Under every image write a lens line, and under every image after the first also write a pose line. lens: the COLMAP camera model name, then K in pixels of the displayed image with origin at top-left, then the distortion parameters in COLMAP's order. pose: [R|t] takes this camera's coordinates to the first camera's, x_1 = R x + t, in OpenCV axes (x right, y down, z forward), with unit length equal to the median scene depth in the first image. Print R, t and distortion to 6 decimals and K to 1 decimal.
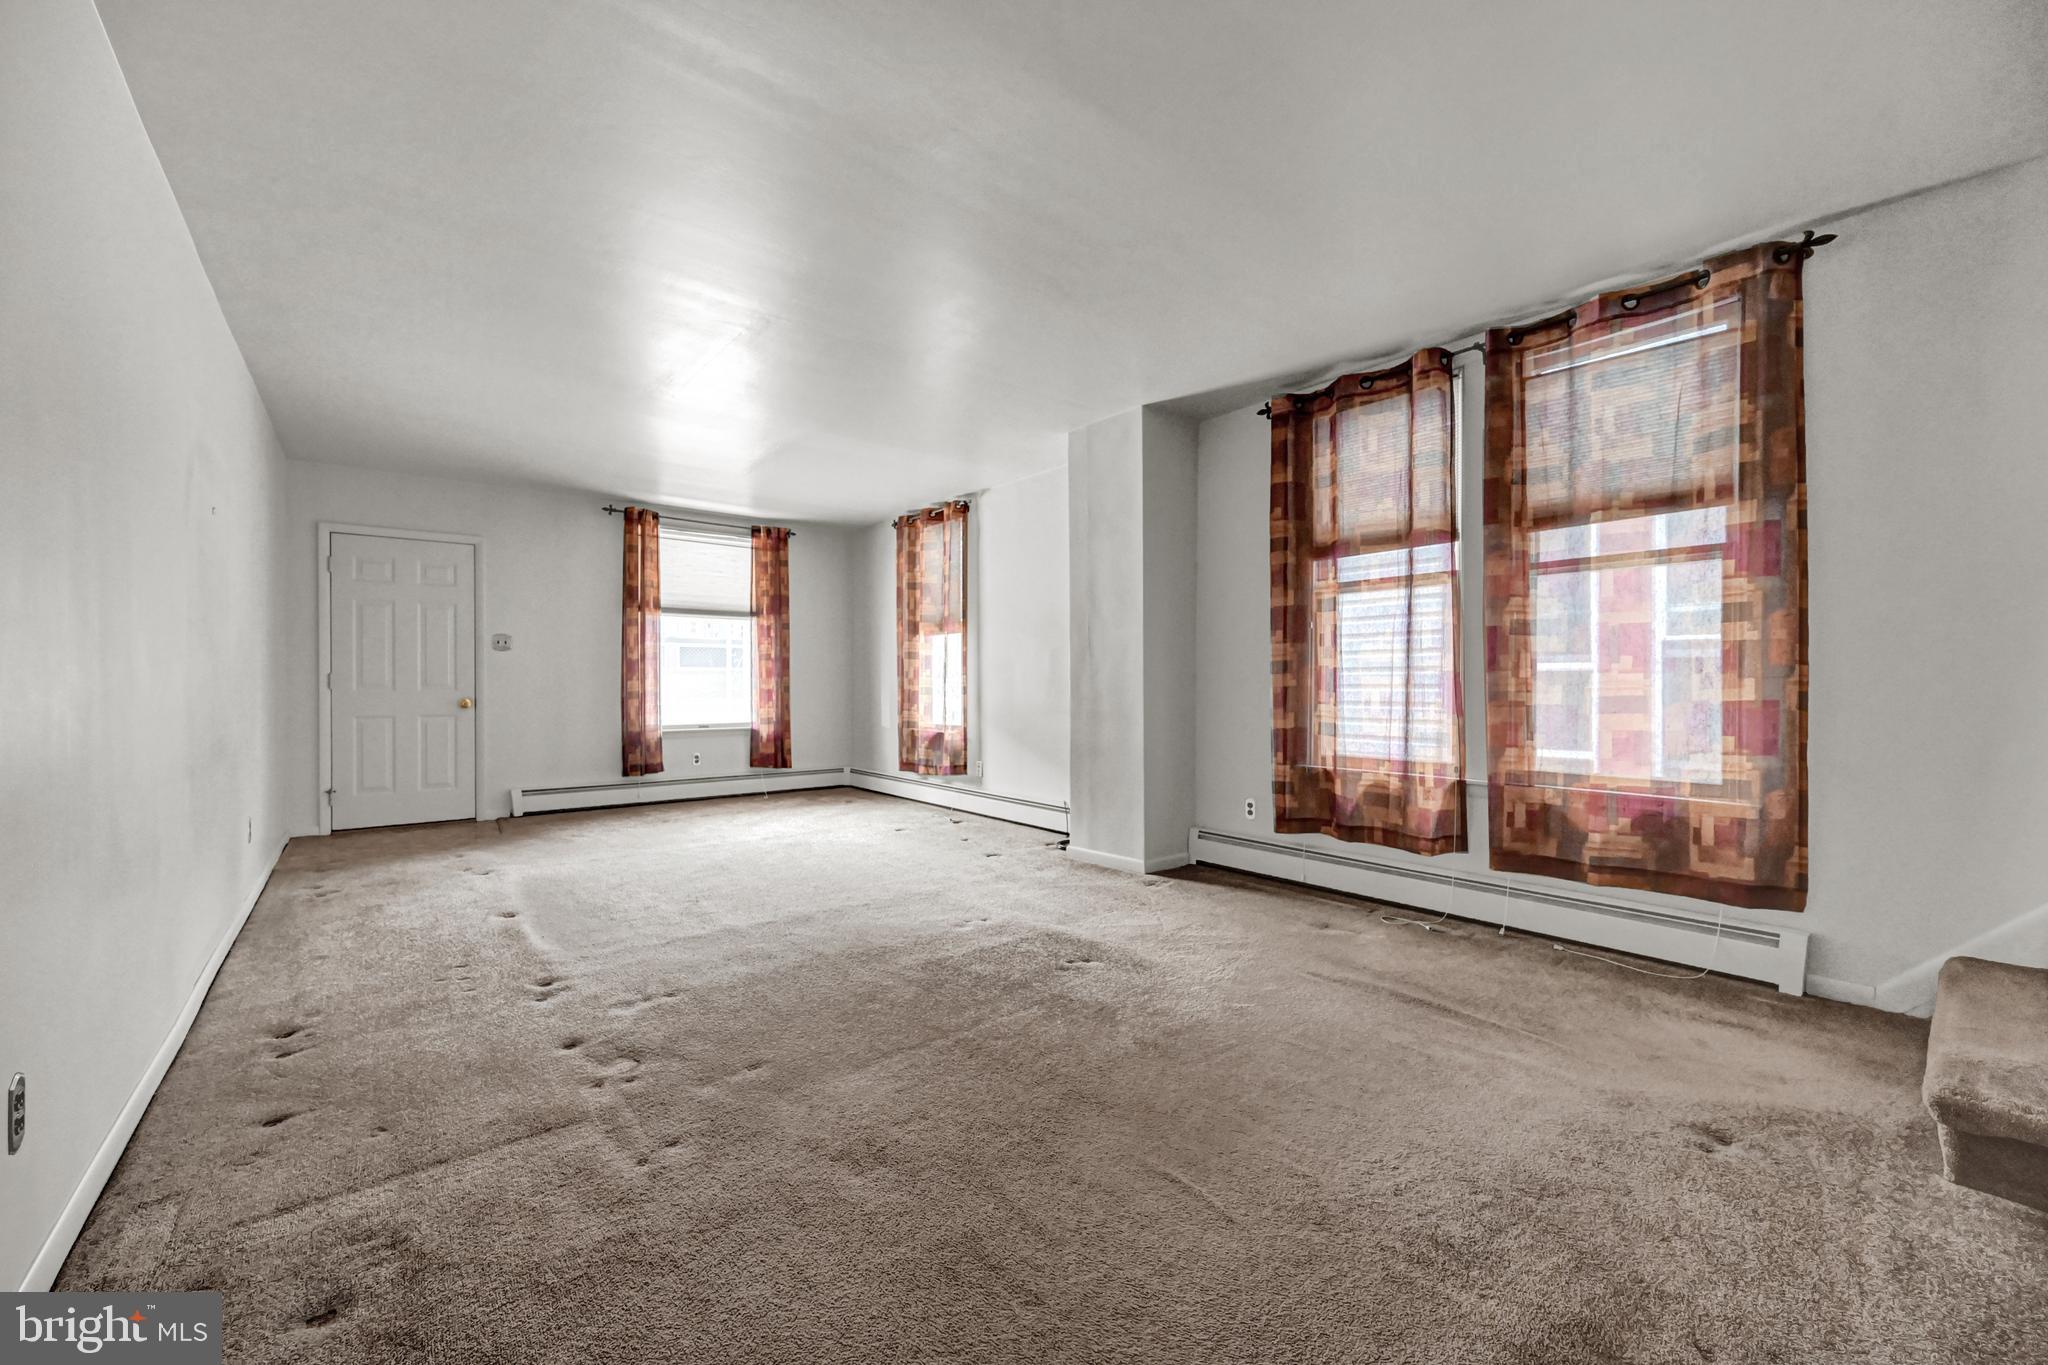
lens RADIAL K [[831.7, 0, 1020.8], [0, 831.7, 683.3], [0, 0, 1]] dist [-0.002182, 0.001731]
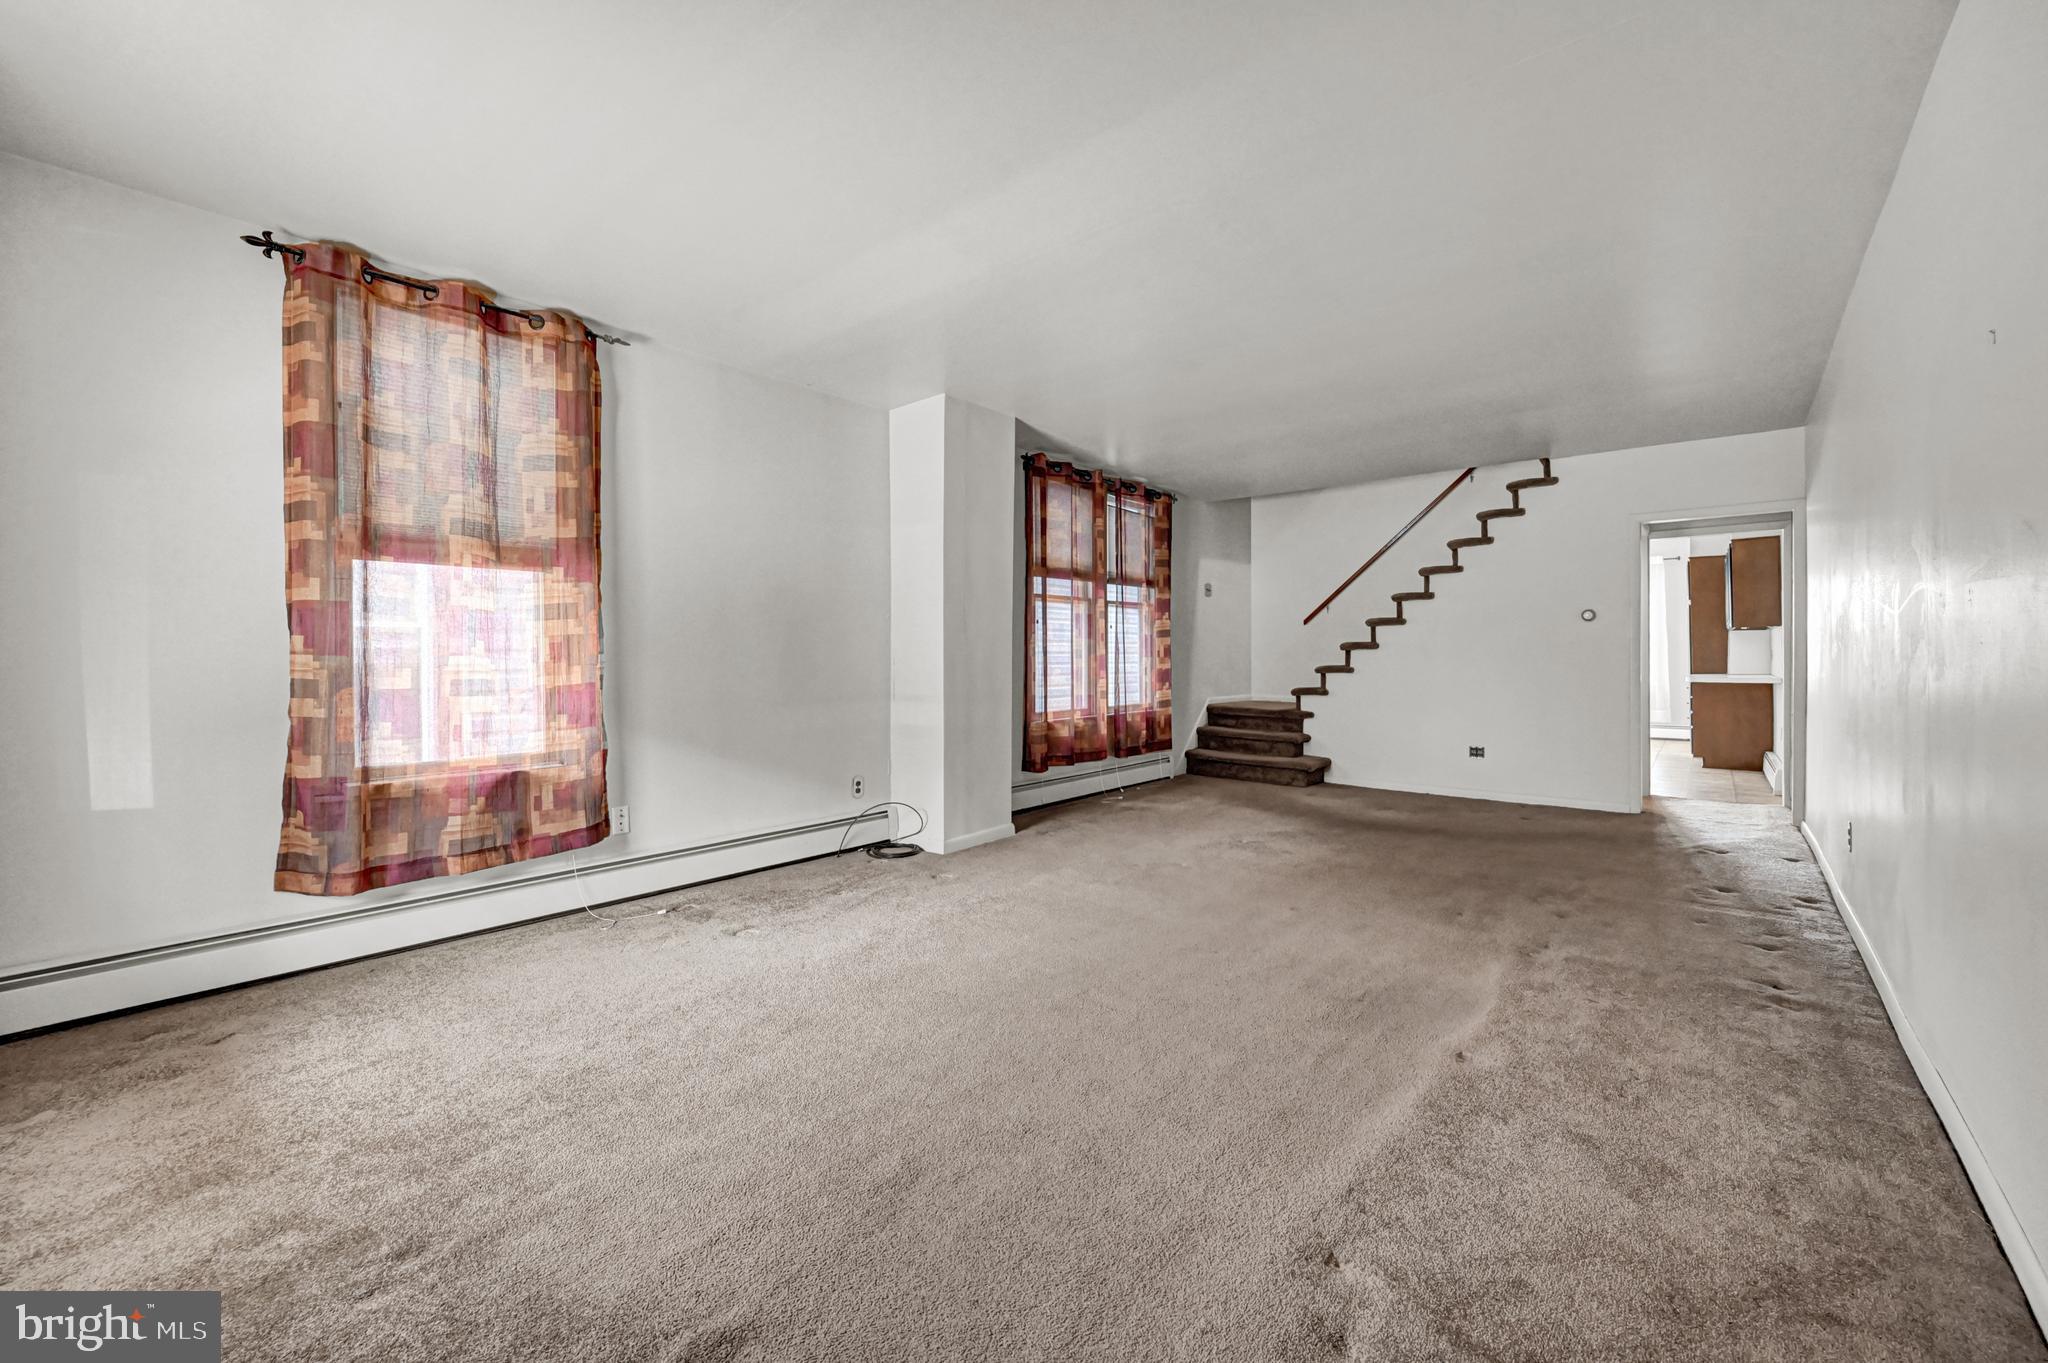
lens RADIAL K [[831.4, 0, 1025.1], [0, 831.4, 670.1], [0, 0, 1]] dist [0.000662, 0.000597]
pose [[-0.206679, -0.004352, 0.978399, -1.031808], [0.014216, 0.999871, 0.007451, 0.001064], [-0.978306, 0.015449, -0.206591, 1.321595]]
